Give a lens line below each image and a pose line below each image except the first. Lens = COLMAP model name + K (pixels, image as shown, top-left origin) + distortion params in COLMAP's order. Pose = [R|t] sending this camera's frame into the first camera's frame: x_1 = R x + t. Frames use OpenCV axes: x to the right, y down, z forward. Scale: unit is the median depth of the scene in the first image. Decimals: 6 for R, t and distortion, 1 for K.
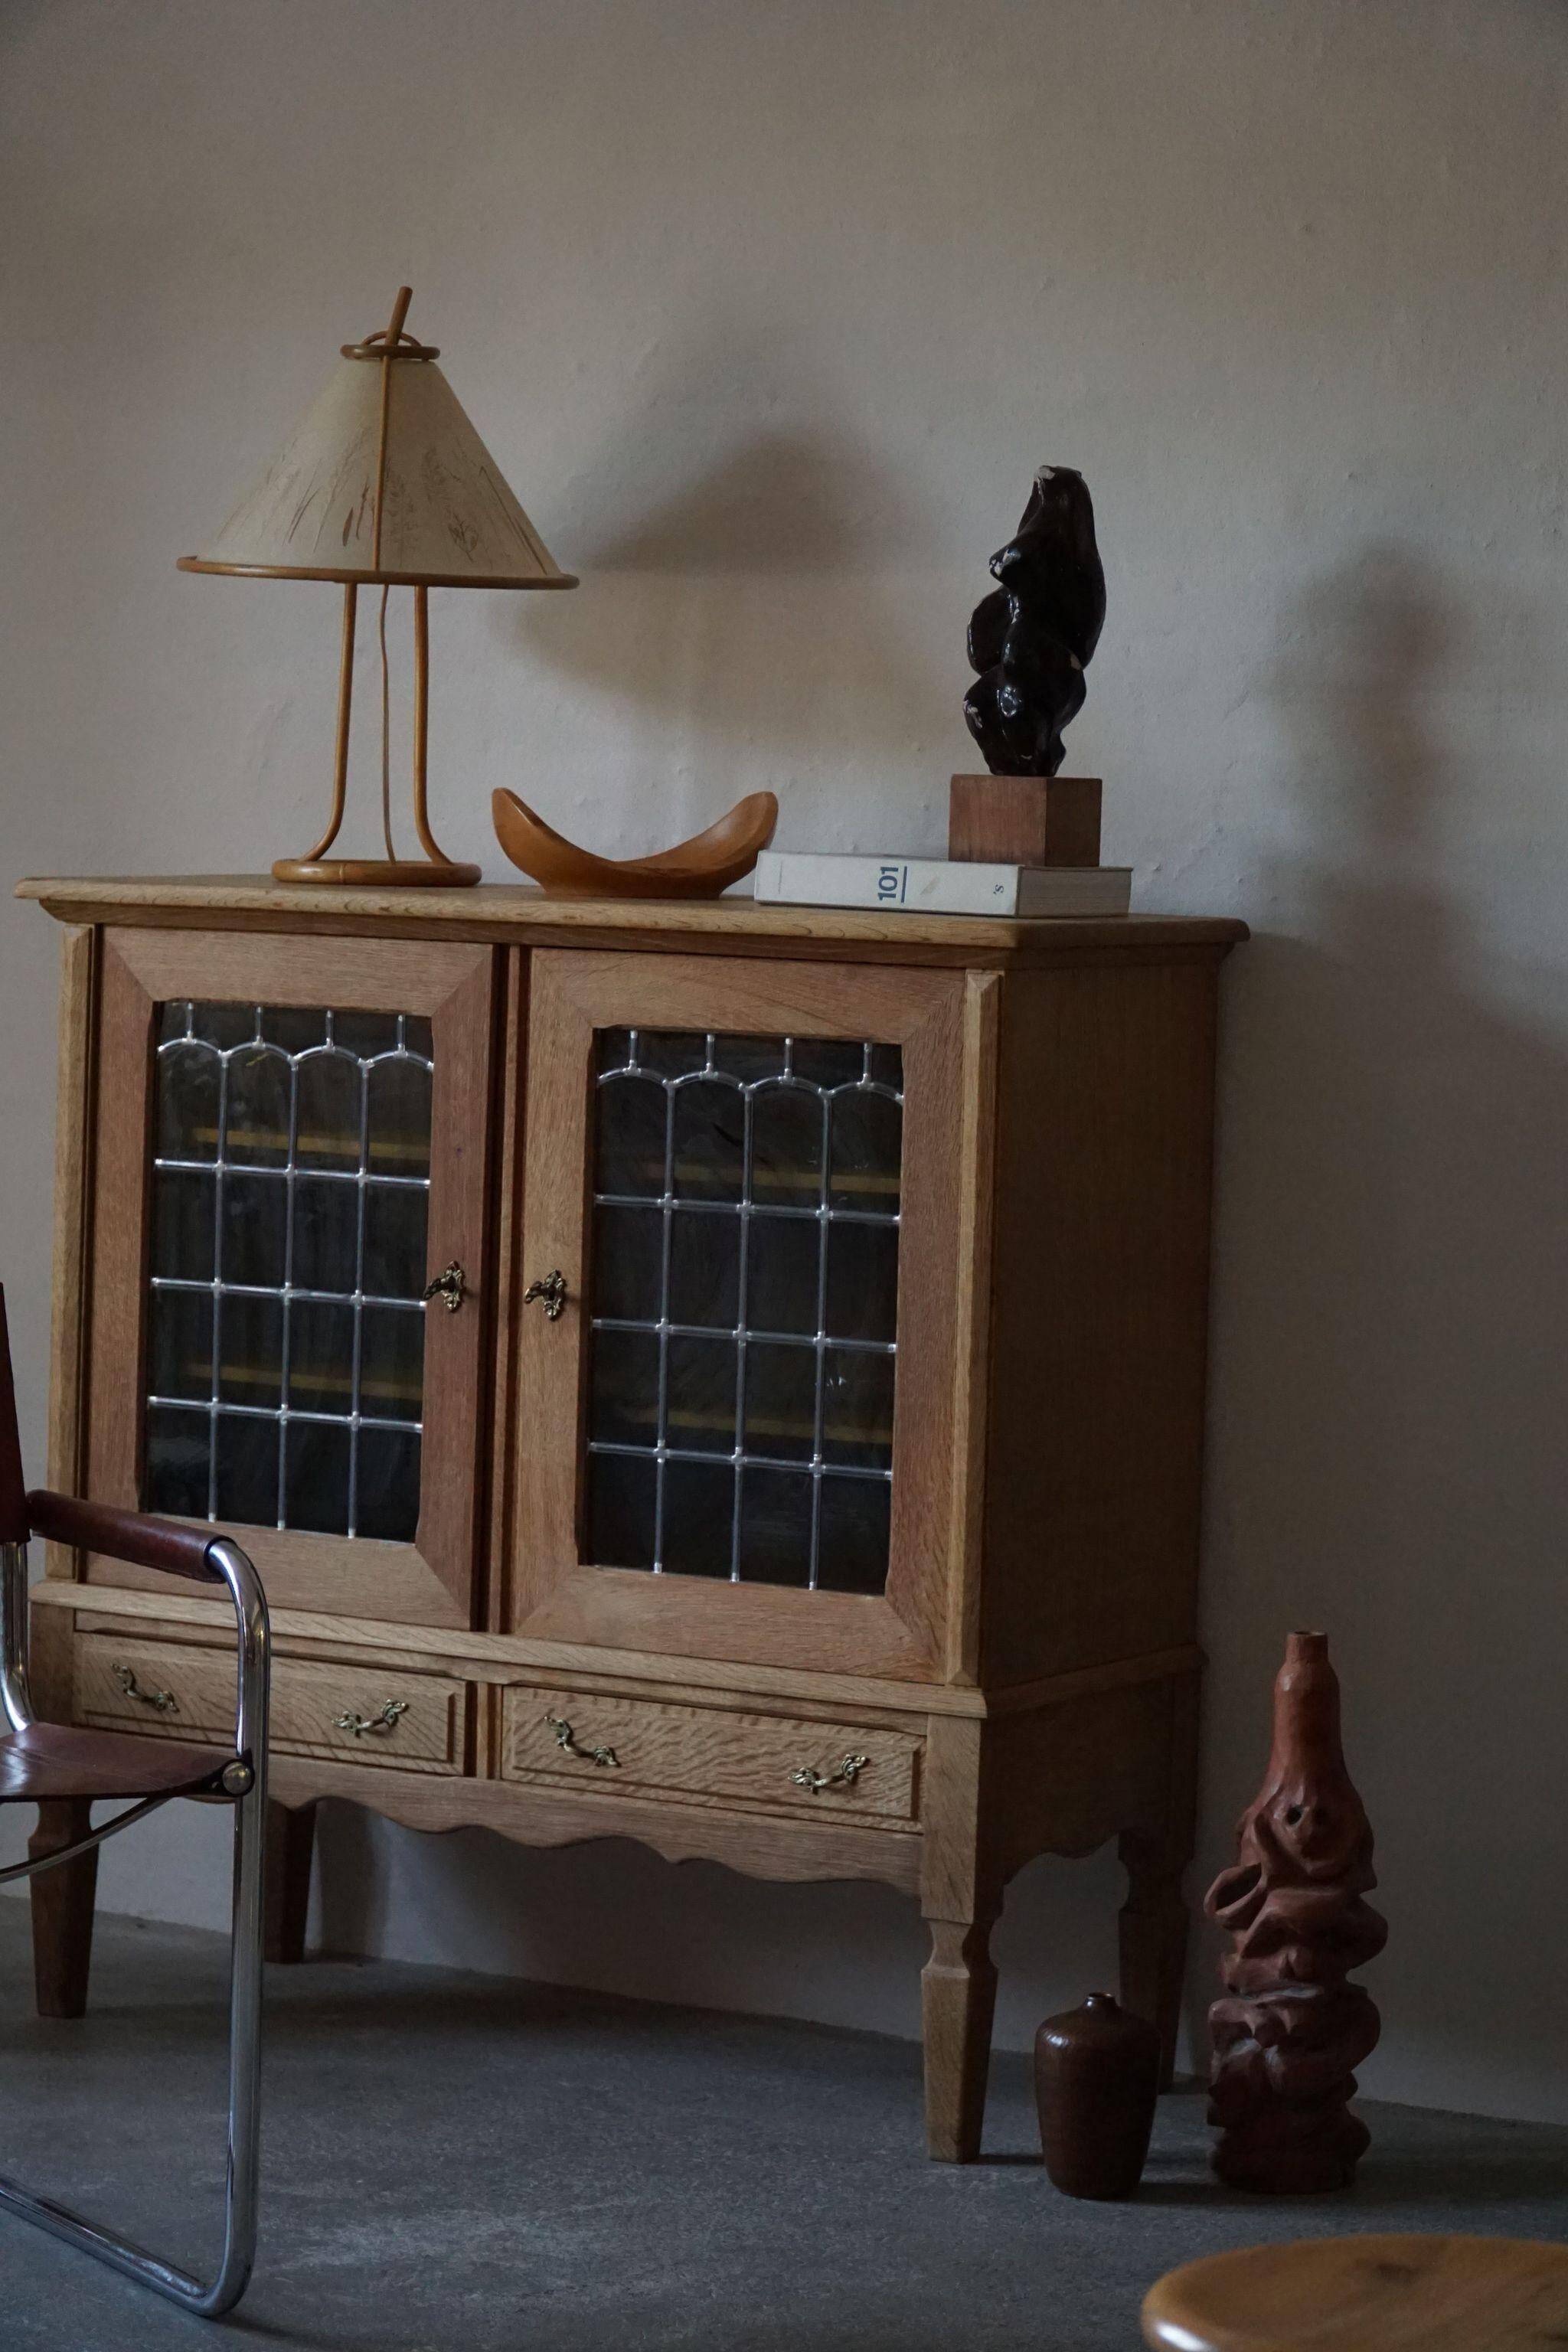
lens RADIAL K [[6260.5, 0, 784.0], [0, 6260.5, 1176.0], [0, 0, 1]] dist [-0.272545, 0.614280]
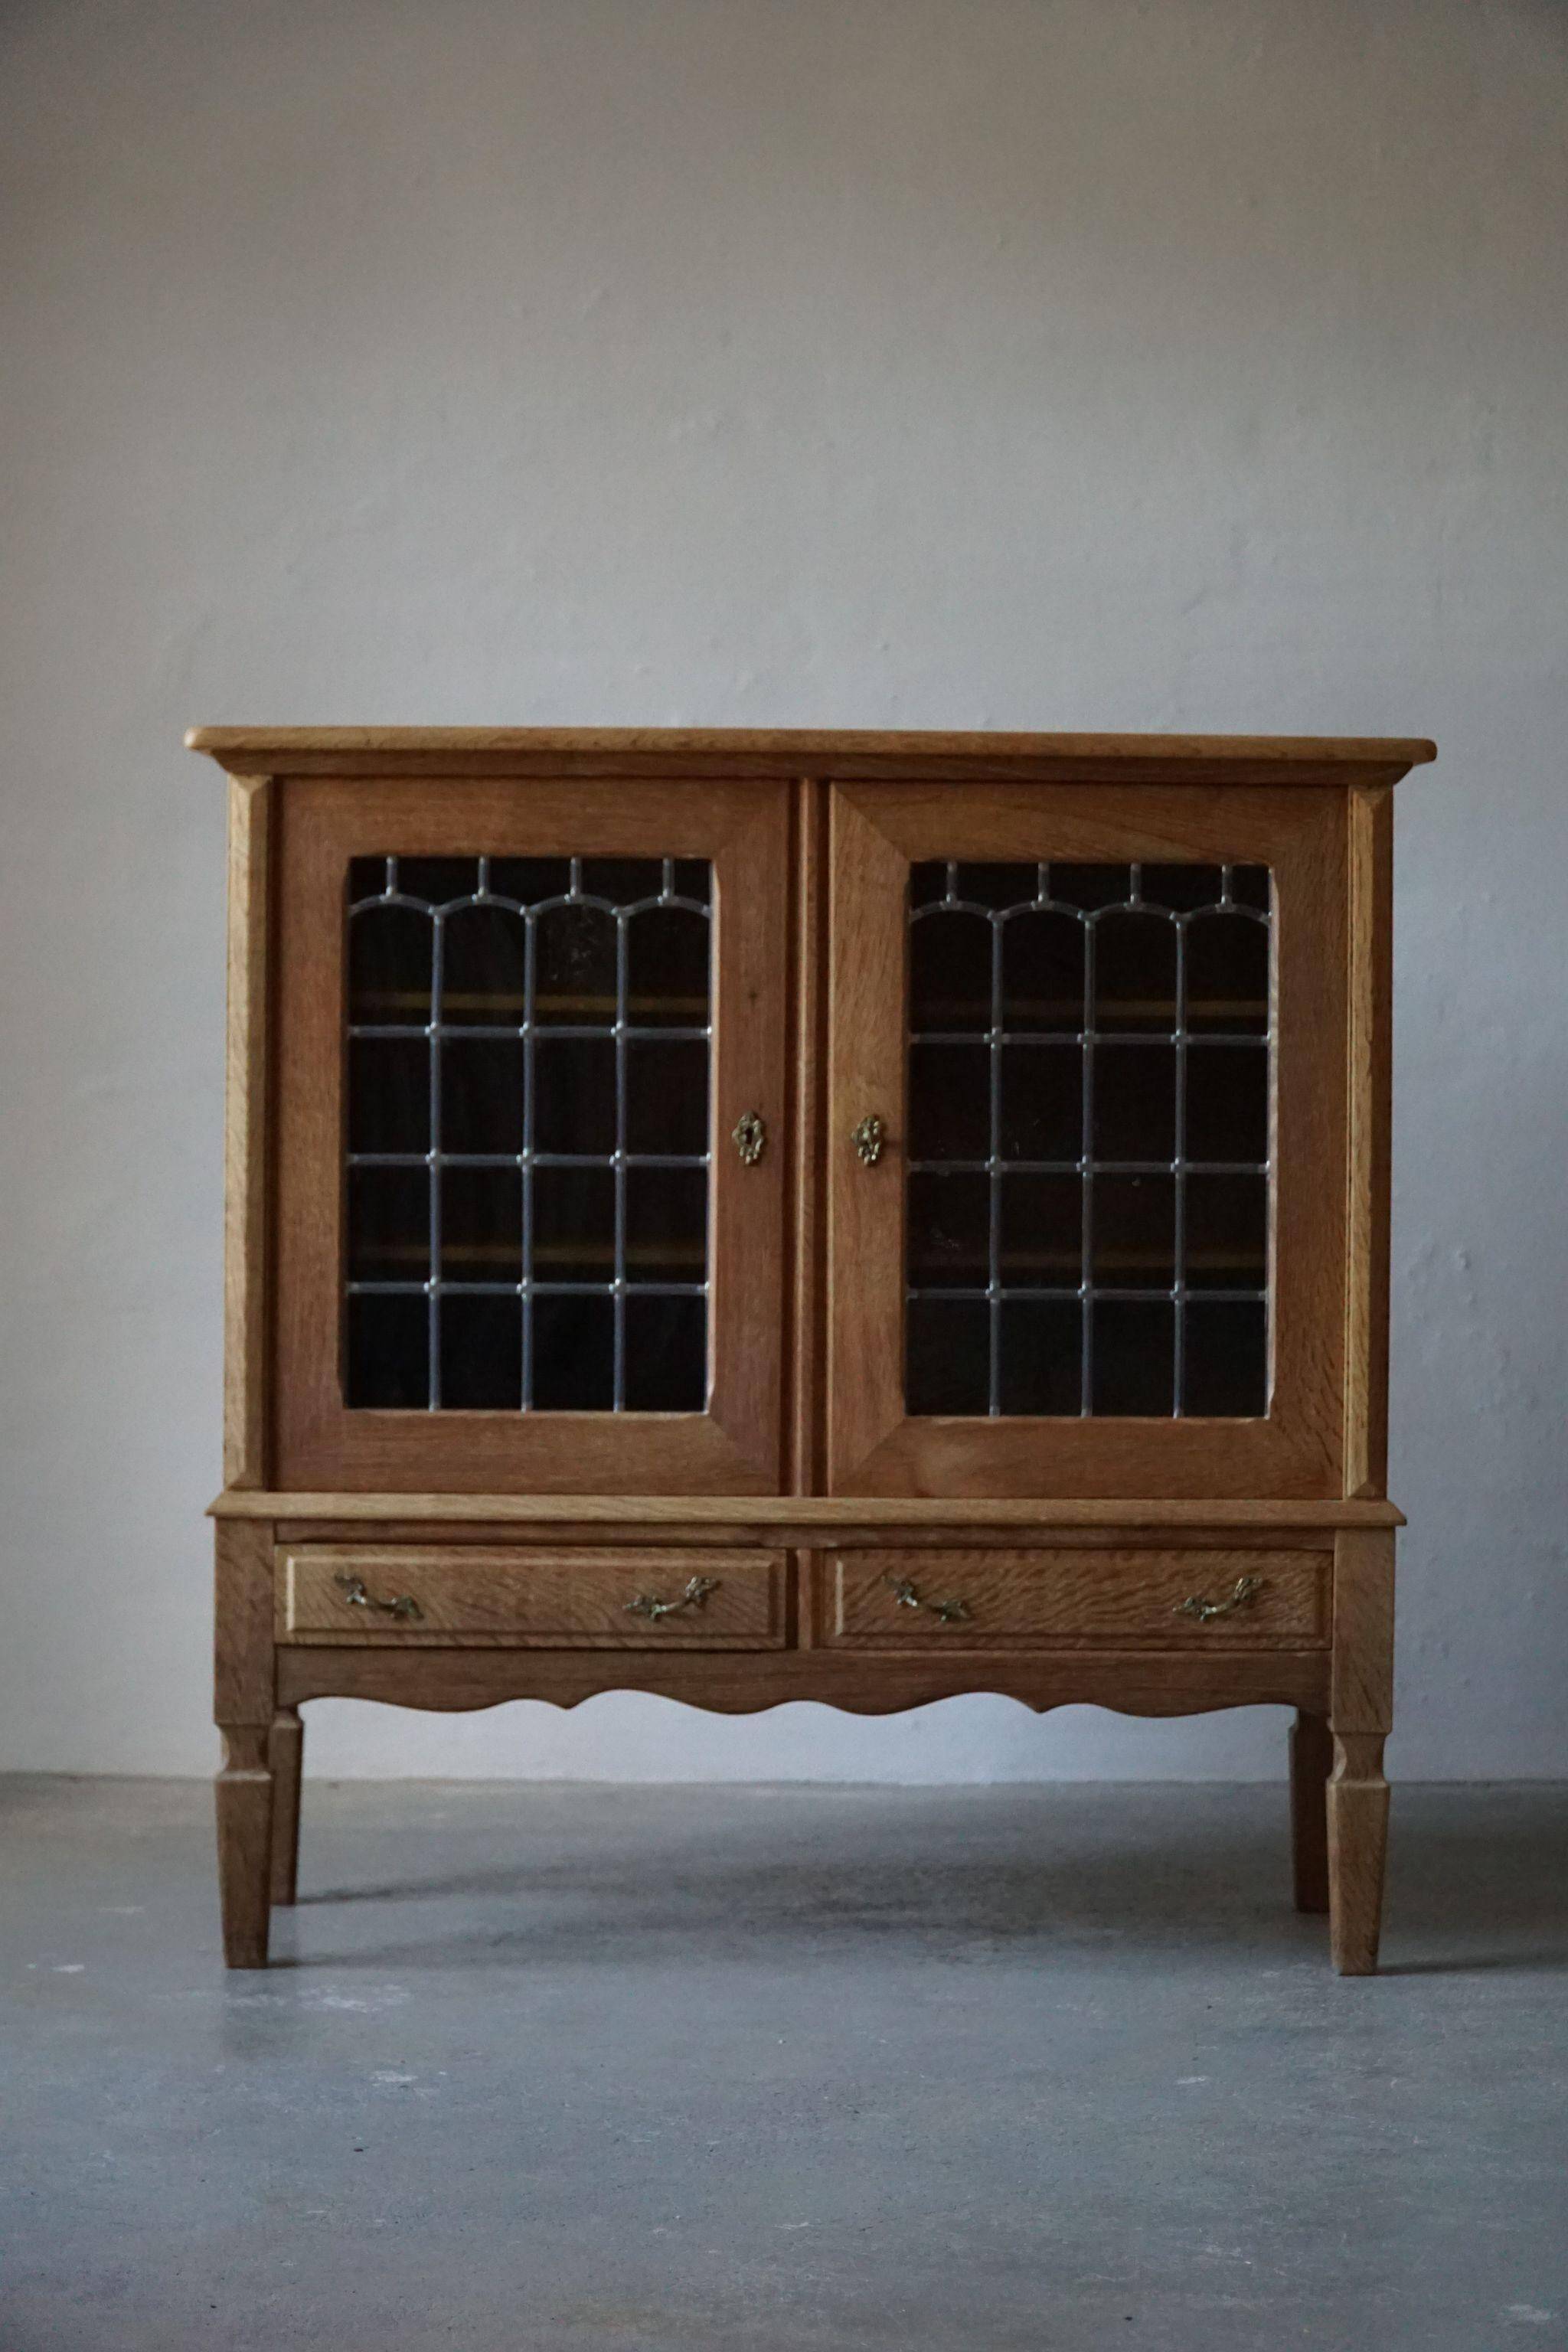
lens RADIAL K [[6260.5, 0, 784.0], [0, 6260.5, 1176.0], [0, 0, 1]] dist [-0.272545, 0.614280]
pose [[0.852399, -0.042866, 0.521132, -0.553875], [0.053605, 0.998547, -0.005543, 0.029275], [-0.520137, 0.032660, 0.853458, 0.179826]]
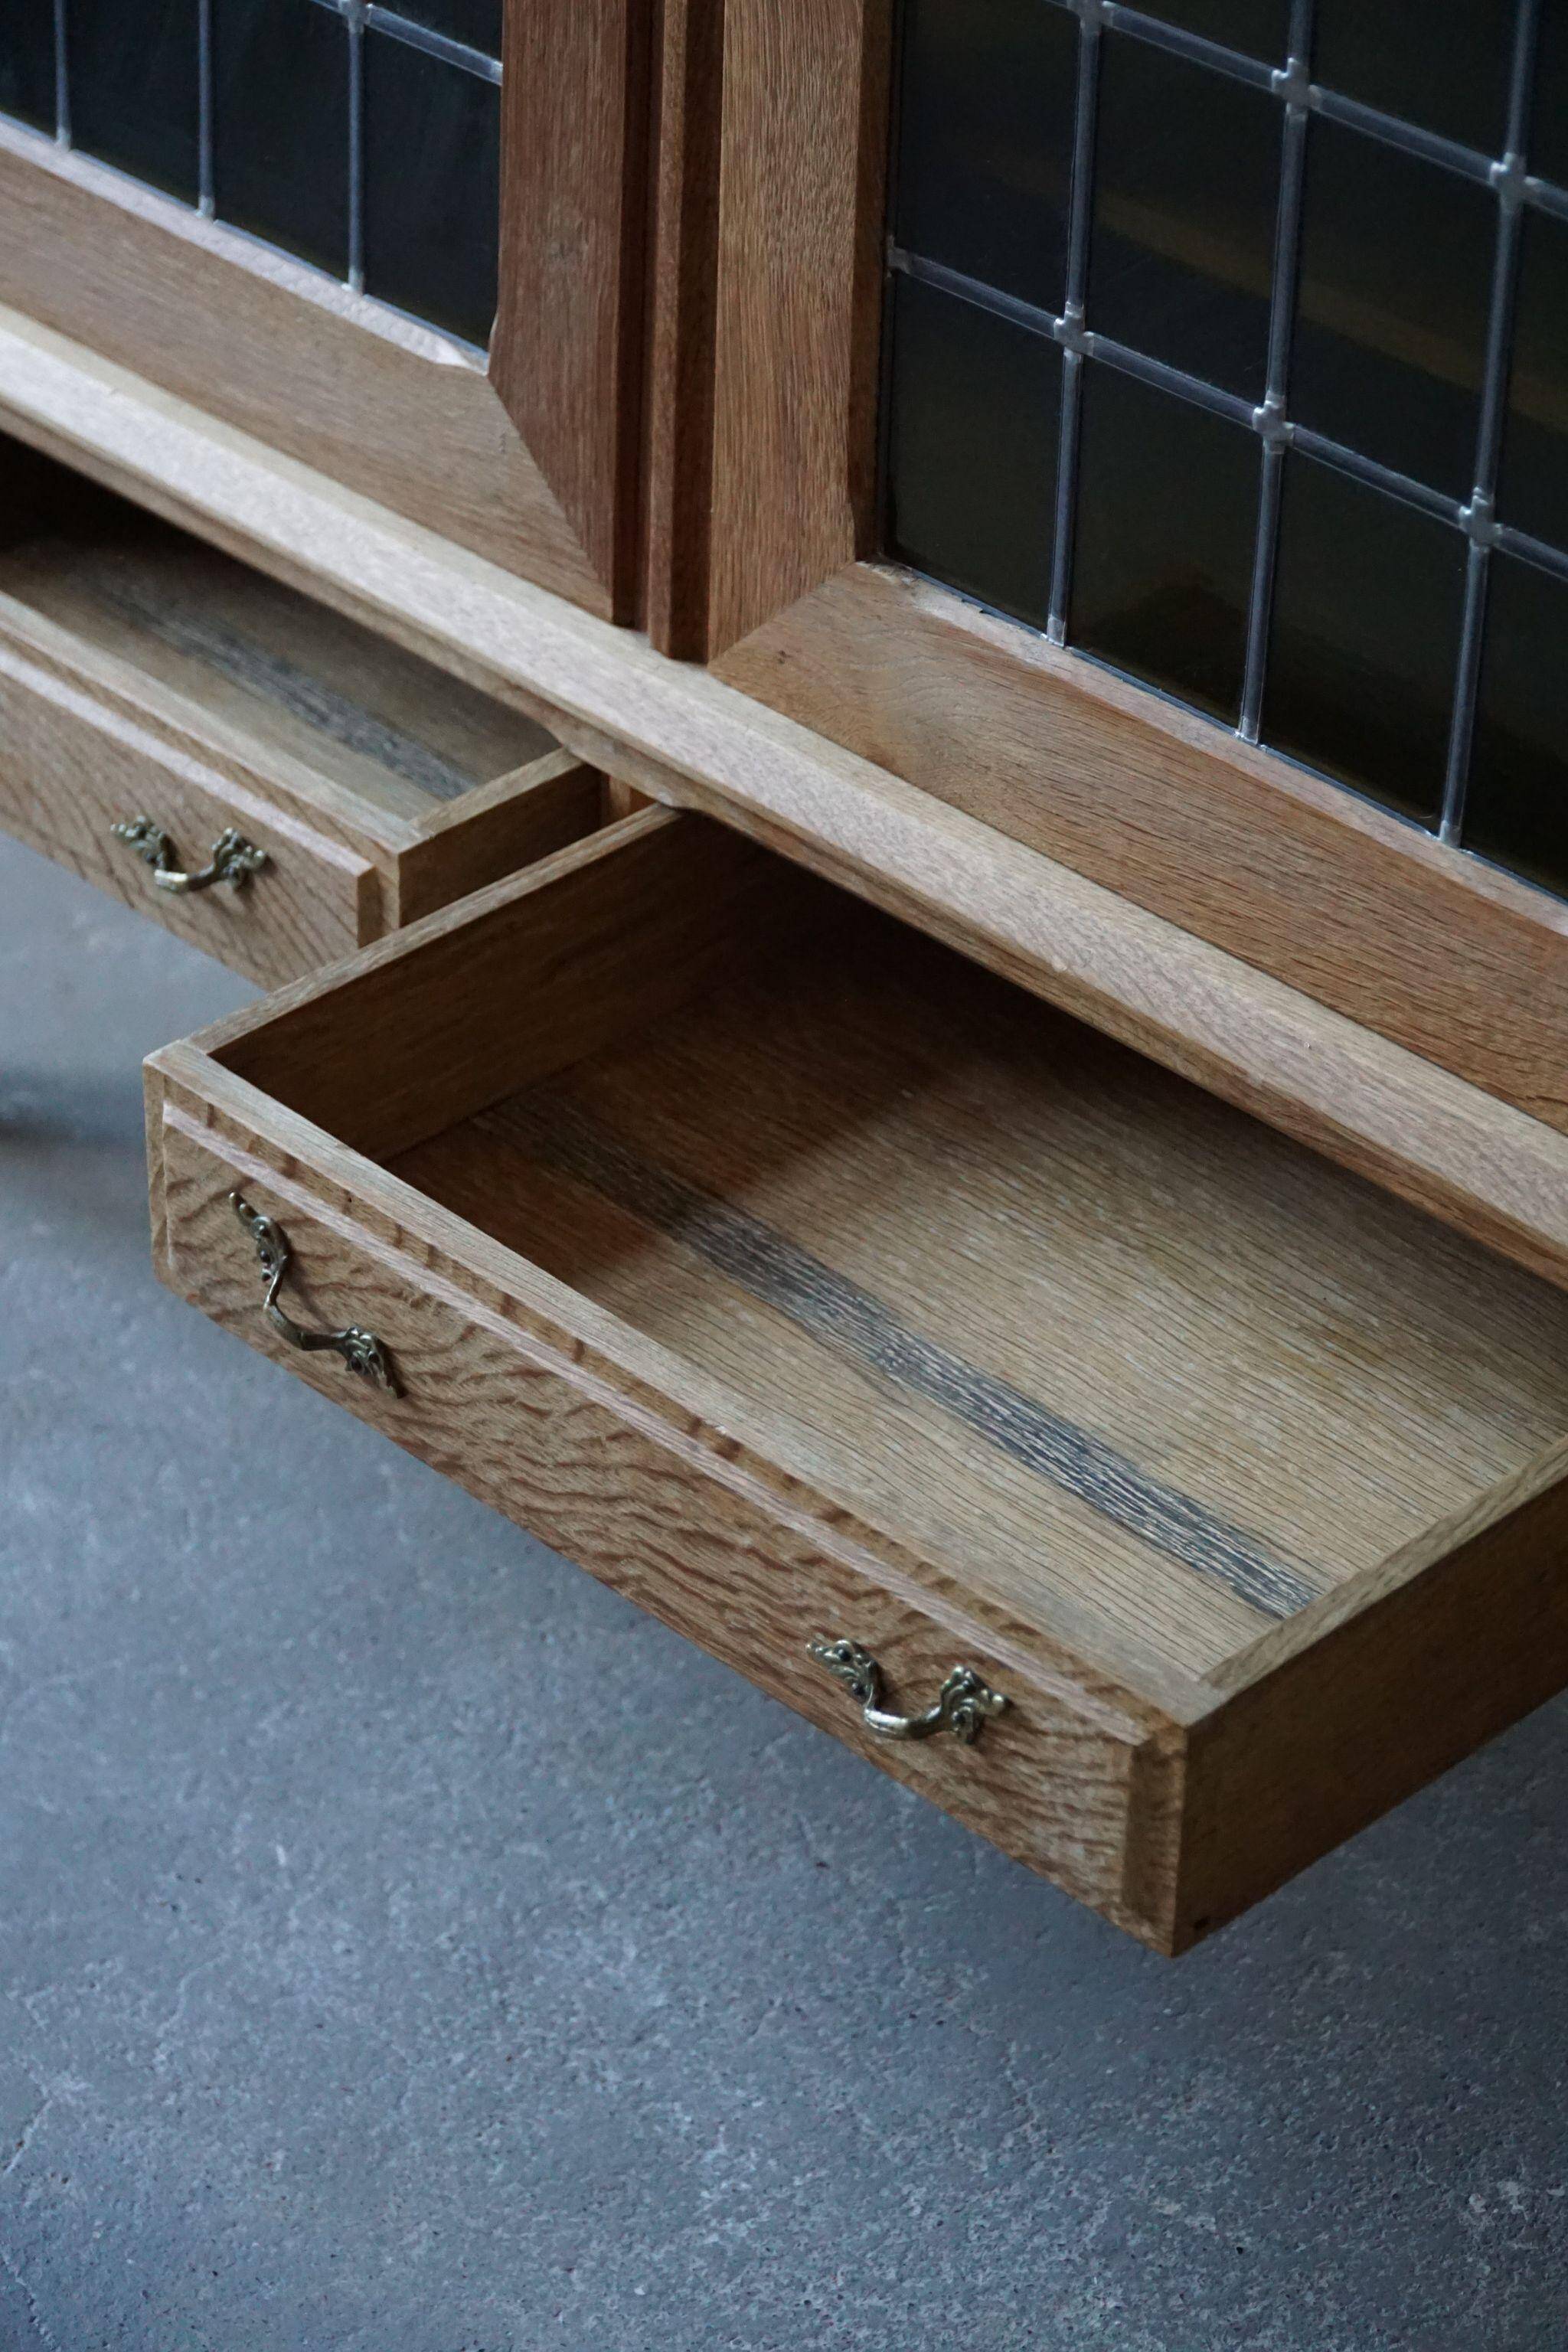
lens RADIAL K [[5950.6, 0, 784.0], [0, 5950.6, 1176.0], [0, 0, 1]] dist [-0.105348, -5.821504]
pose [[0.968605, 0.140923, -0.204807, 0.037699], [-0.017687, 0.860795, 0.508644, -0.080149], [0.247977, -0.489052, 0.836263, 0.698281]]
